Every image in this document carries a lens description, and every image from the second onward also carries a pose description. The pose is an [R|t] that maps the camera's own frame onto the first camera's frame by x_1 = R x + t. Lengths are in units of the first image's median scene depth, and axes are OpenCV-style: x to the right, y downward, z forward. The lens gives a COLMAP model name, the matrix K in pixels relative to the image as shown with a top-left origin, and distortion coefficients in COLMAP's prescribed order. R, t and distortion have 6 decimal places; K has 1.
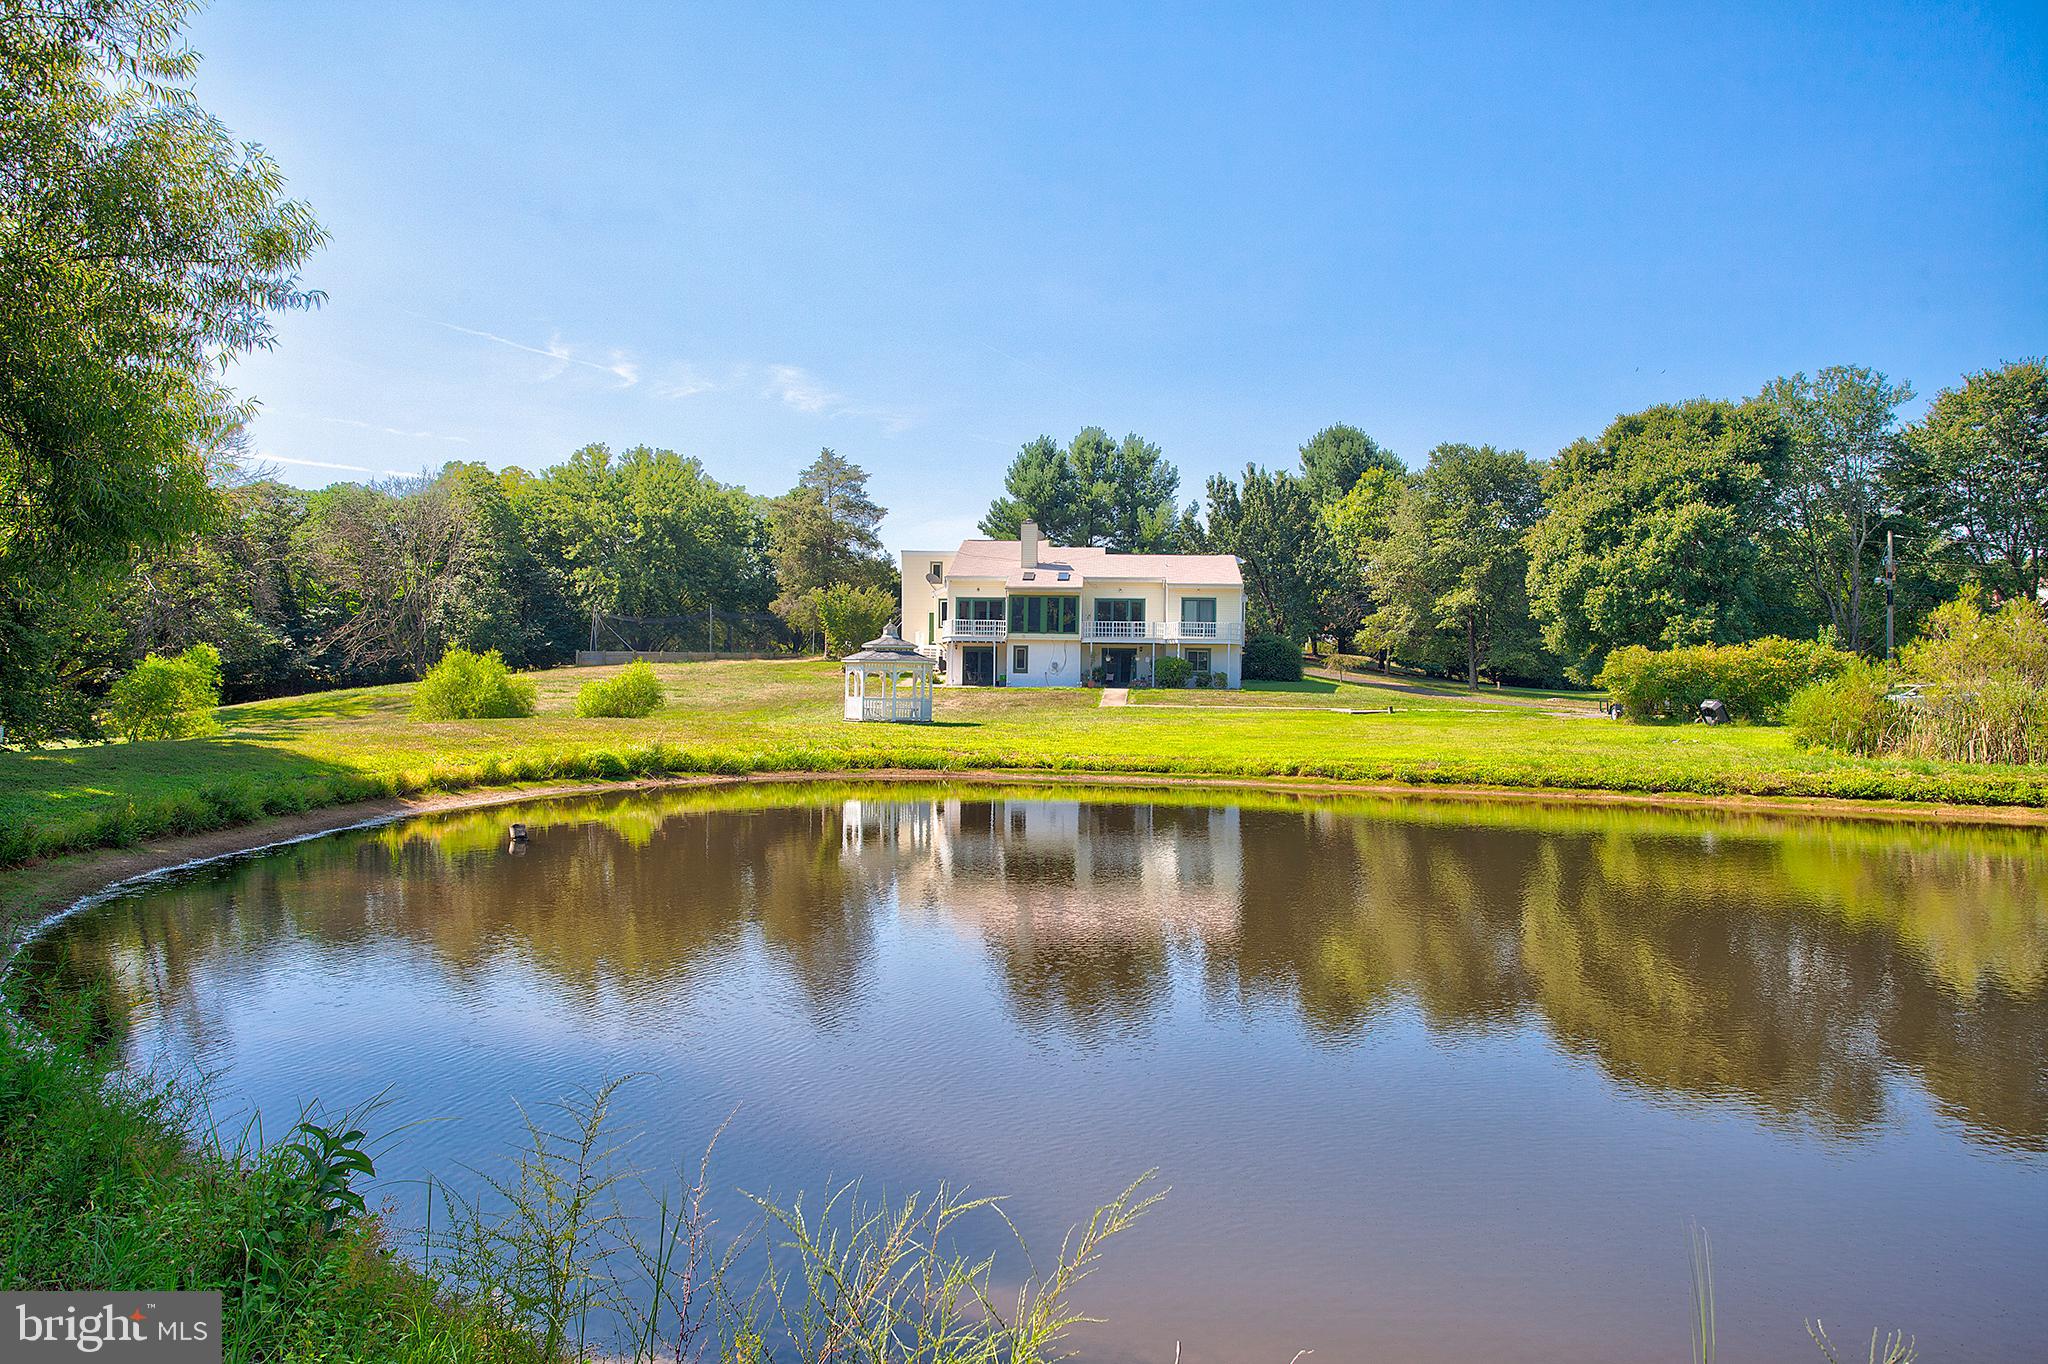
lens RADIAL K [[1497.1, 0, 1024.0], [0, 1497.1, 682.0], [0, 0, 1]] dist [-0.003080, 0.002334]
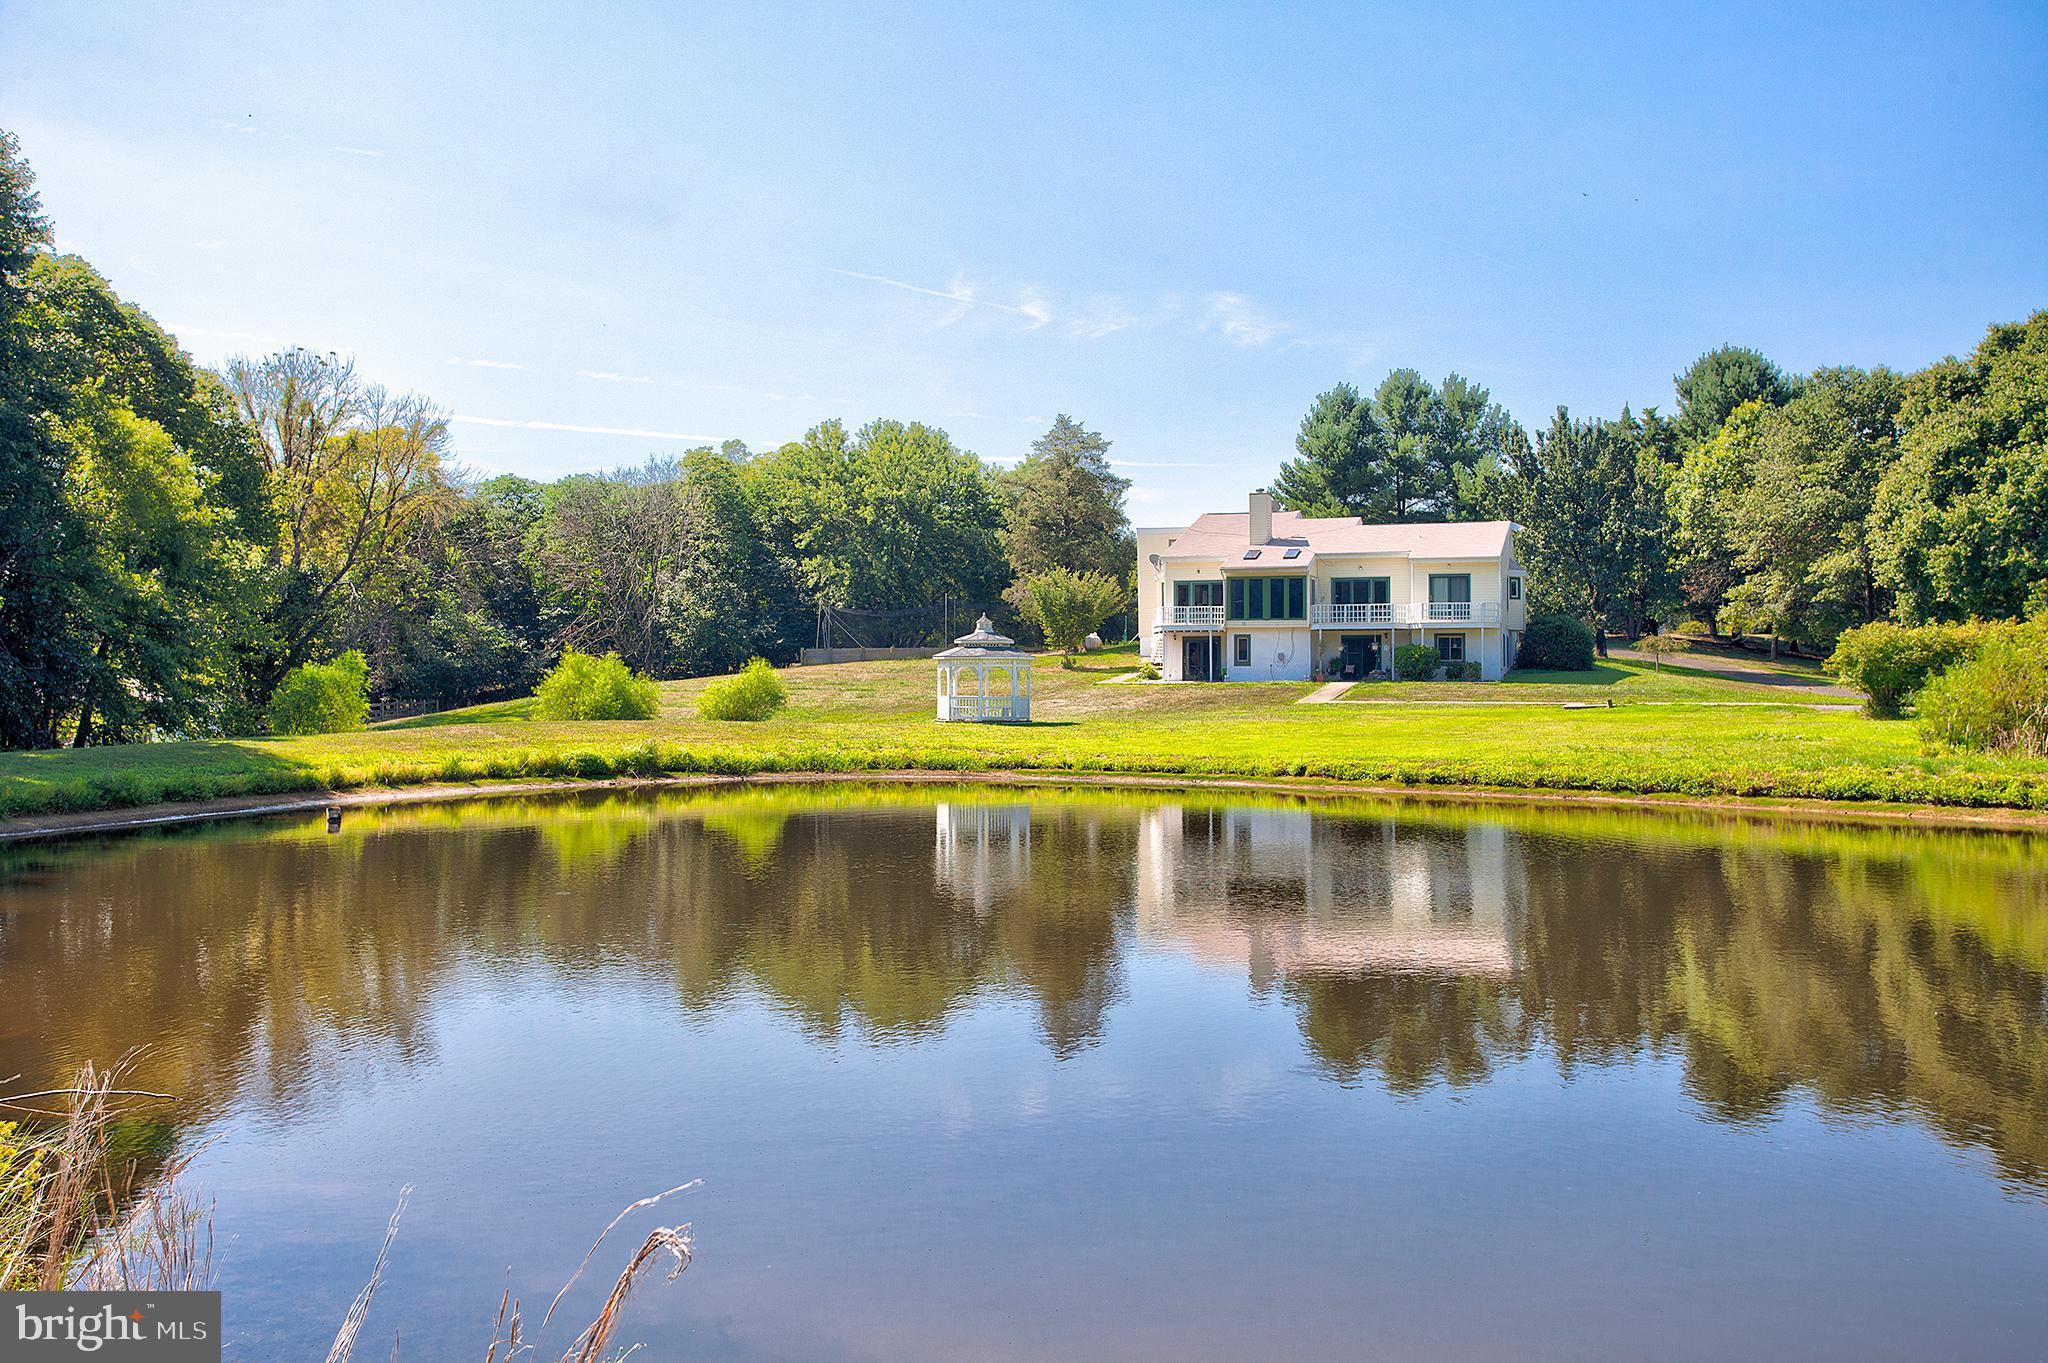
lens RADIAL K [[1836.2, 0, 1024.0], [0, 1836.2, 681.5], [0, 0, 1]] dist [0.033773, 0.008694]
pose [[0.966137, -0.013109, -0.257696, 0.149986], [0.013762, 0.999905, 0.000731, 0.000556], [0.257662, -0.004253, 0.966226, -0.067438]]
